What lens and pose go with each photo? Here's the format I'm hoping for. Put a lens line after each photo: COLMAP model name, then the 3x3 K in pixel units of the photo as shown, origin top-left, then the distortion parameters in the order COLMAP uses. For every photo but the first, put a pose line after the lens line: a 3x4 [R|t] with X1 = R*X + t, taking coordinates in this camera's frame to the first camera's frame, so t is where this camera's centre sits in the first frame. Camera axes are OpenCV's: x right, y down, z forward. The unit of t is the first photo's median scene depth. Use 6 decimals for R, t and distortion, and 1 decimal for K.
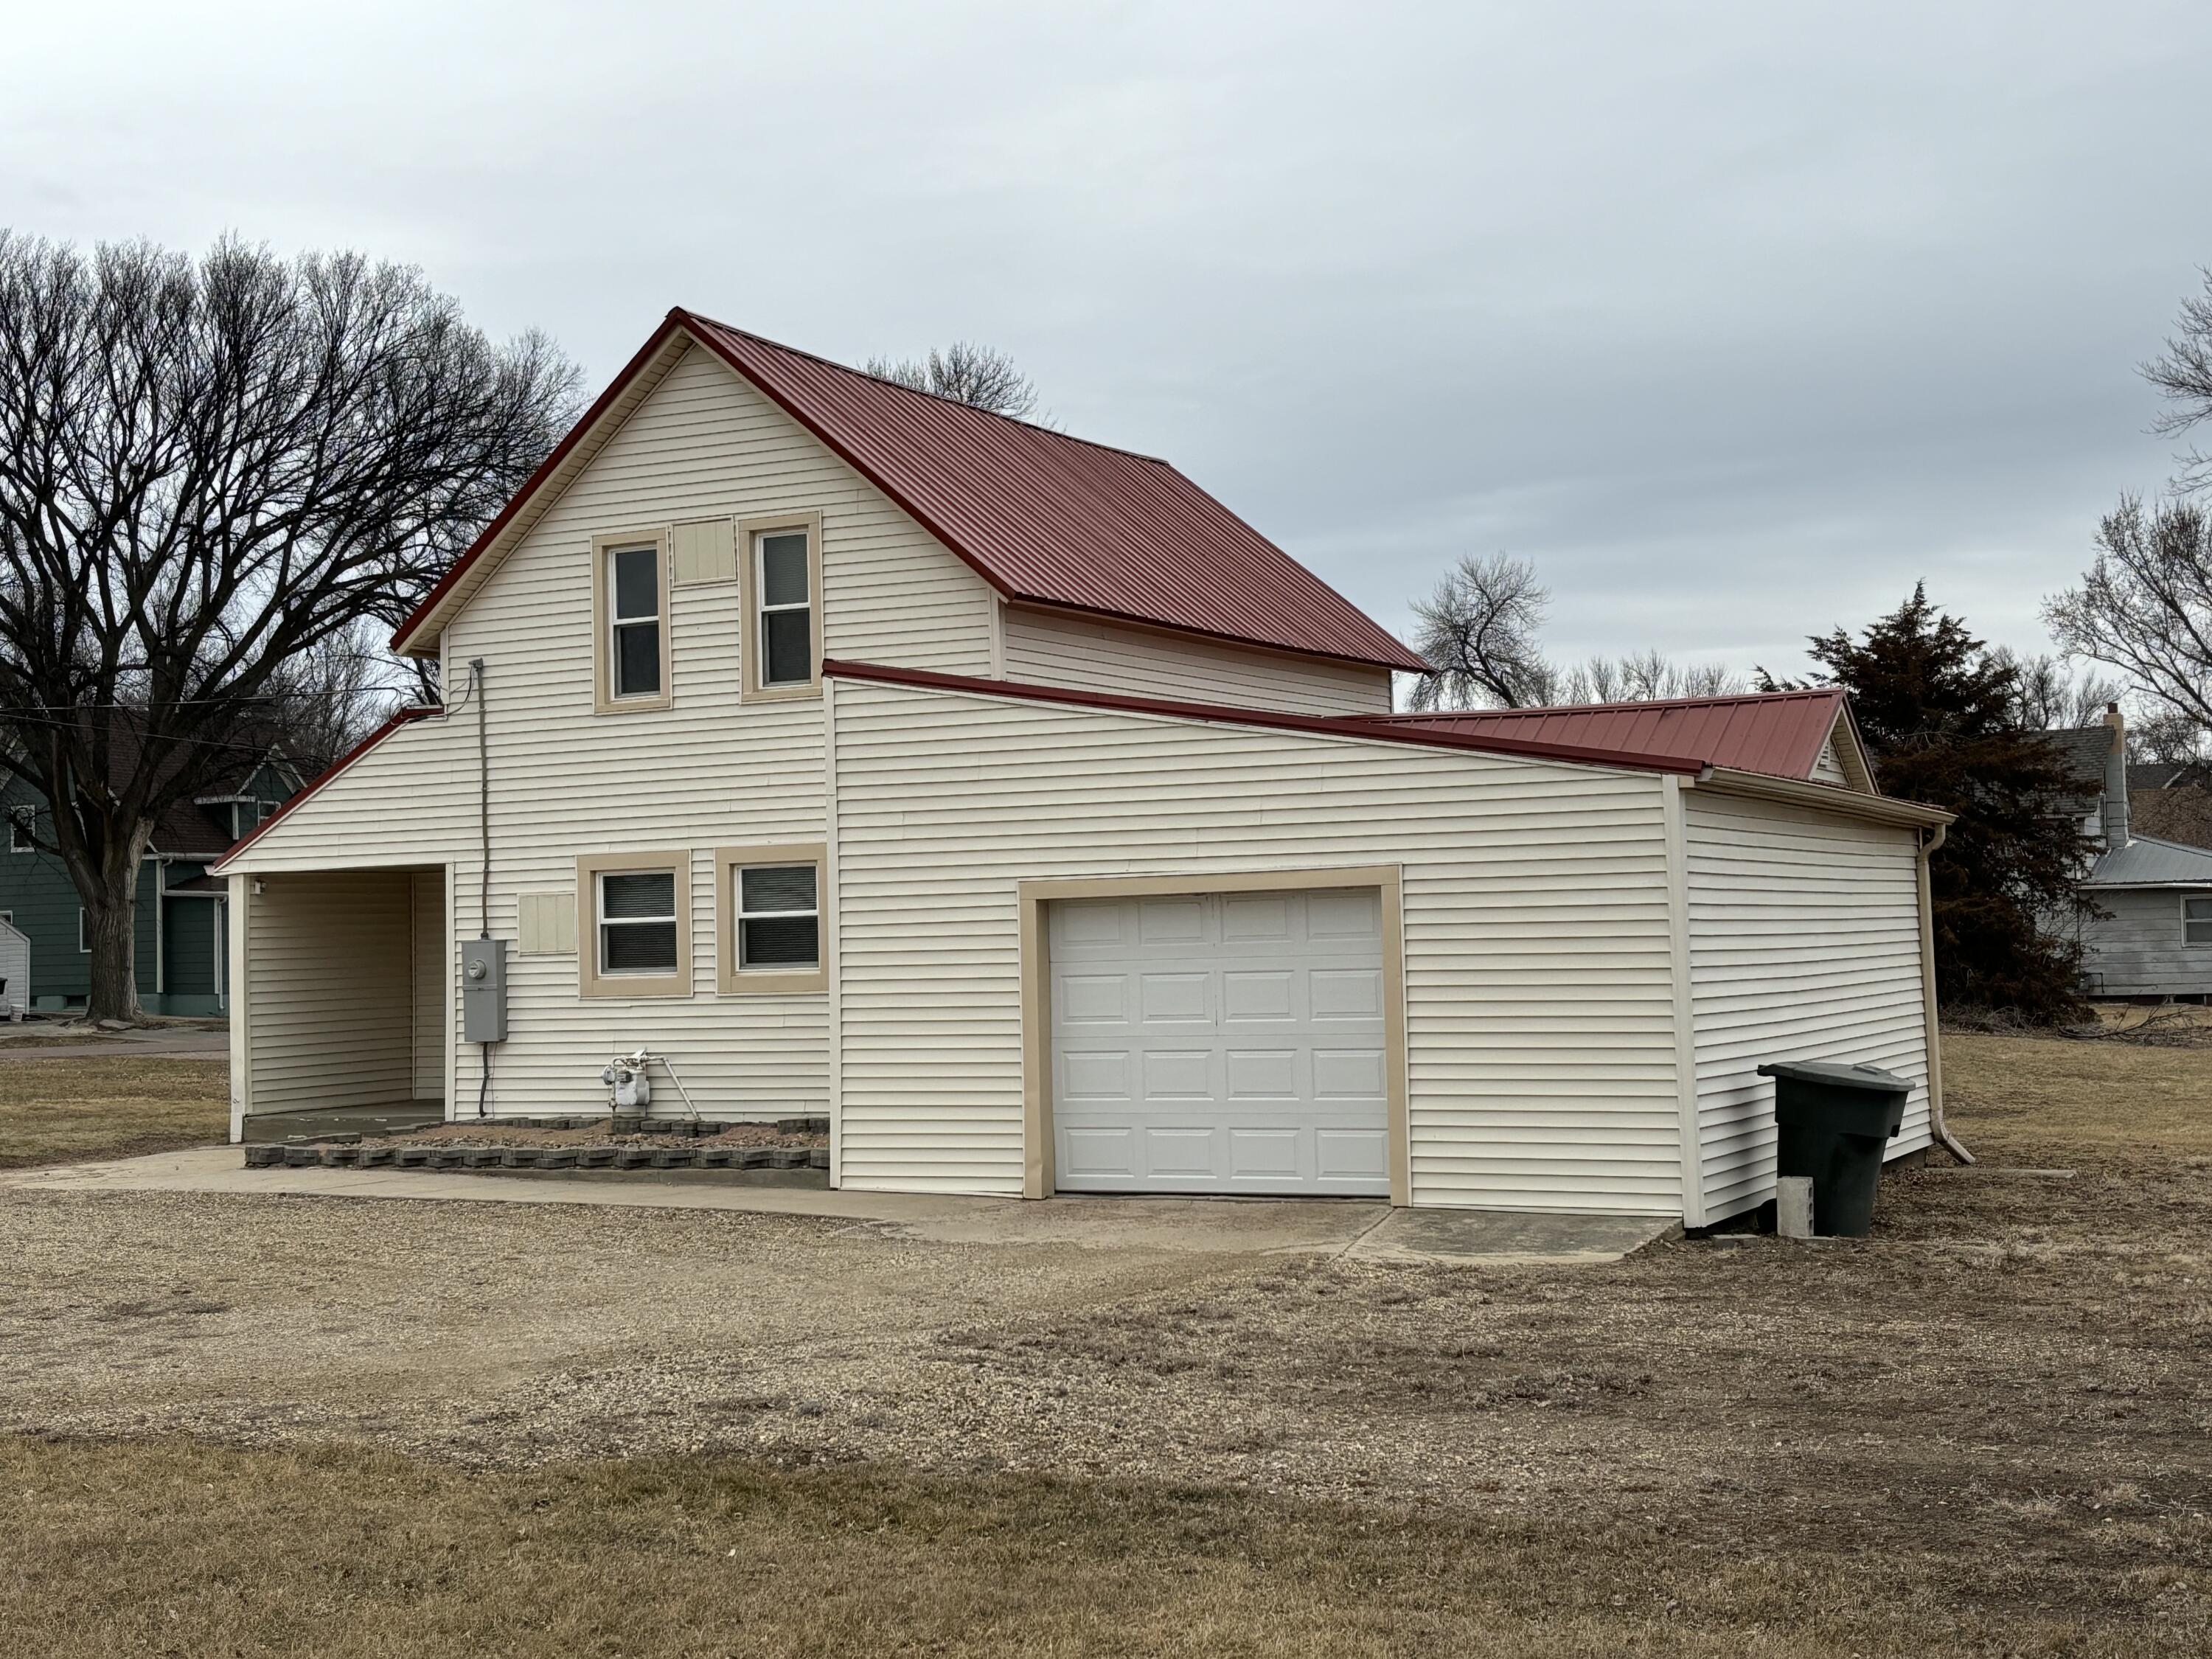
lens RADIAL K [[2923.7, 0, 1107.2], [0, 2923.7, 835.3], [0, 0, 1]] dist [0.032008, 0.000000]
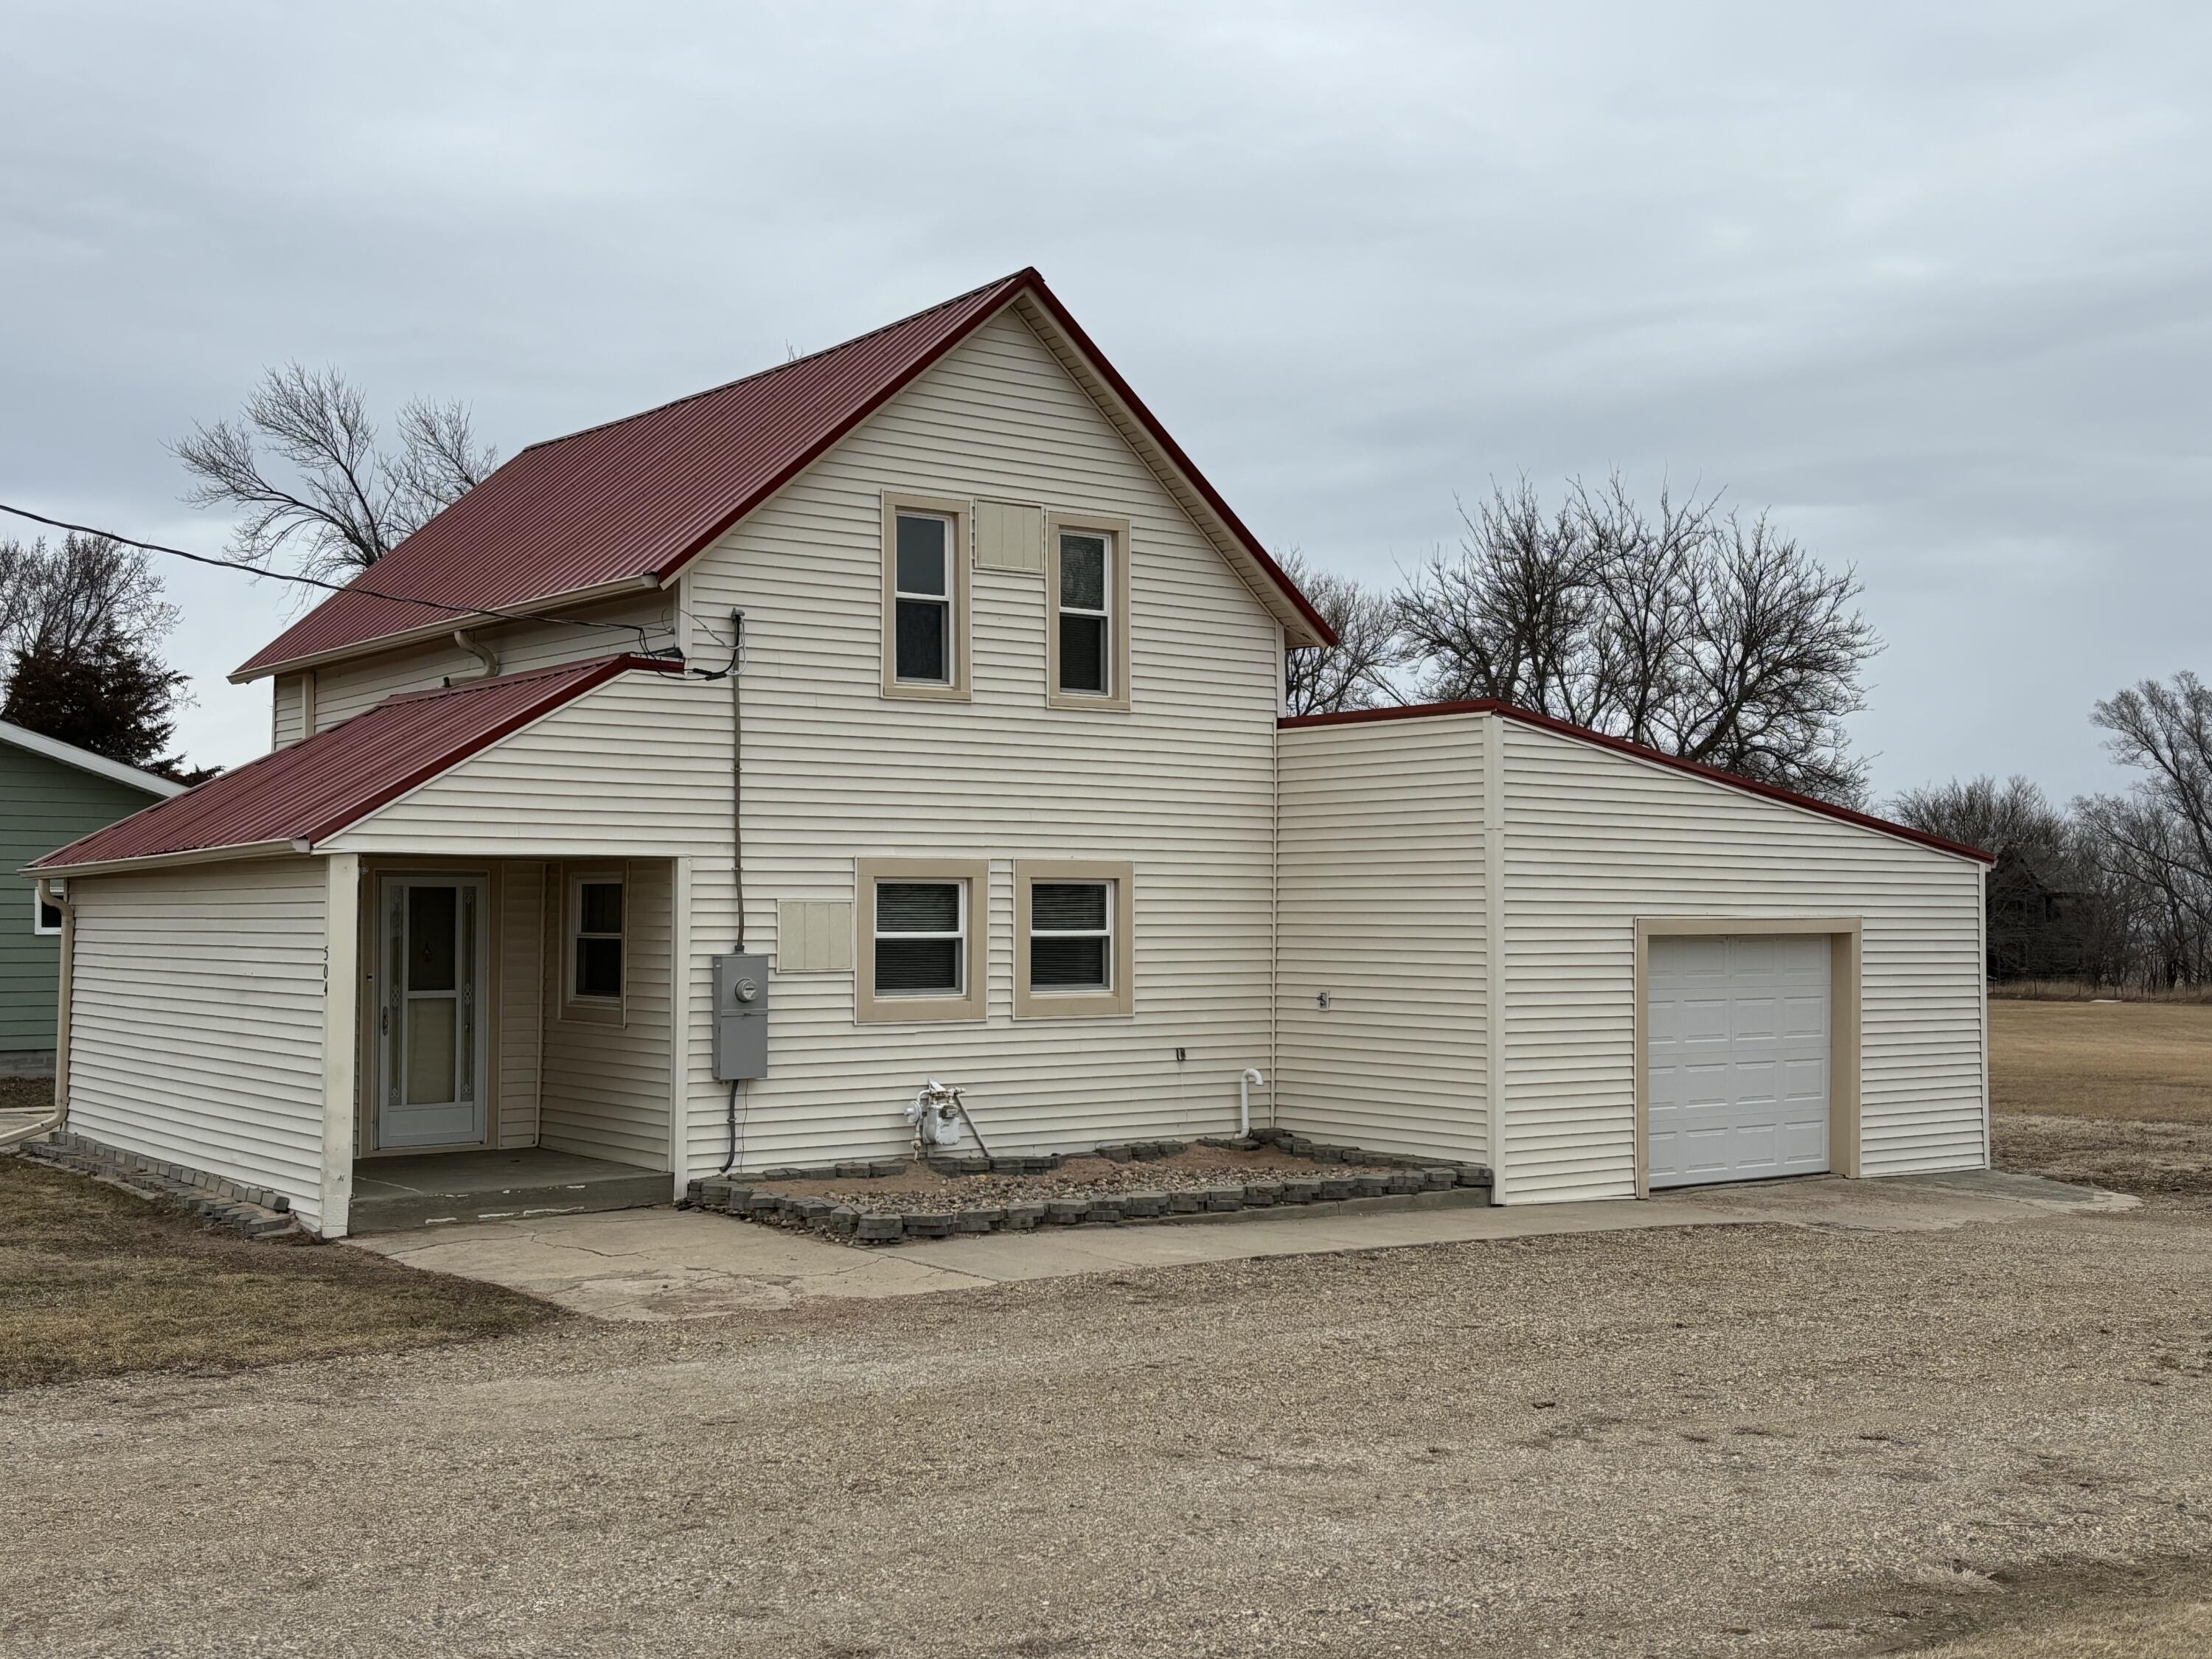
lens RADIAL K [[2502.1, 0, 1106.2], [0, 2502.1, 815.8], [0, 0, 1]] dist [0.093979, 0.000000]
pose [[0.443325, 0.062520, 0.894178, -0.815312], [-0.047881, 0.997792, -0.046026, 0.025172], [-0.895081, -0.022409, 0.445340, 0.612582]]
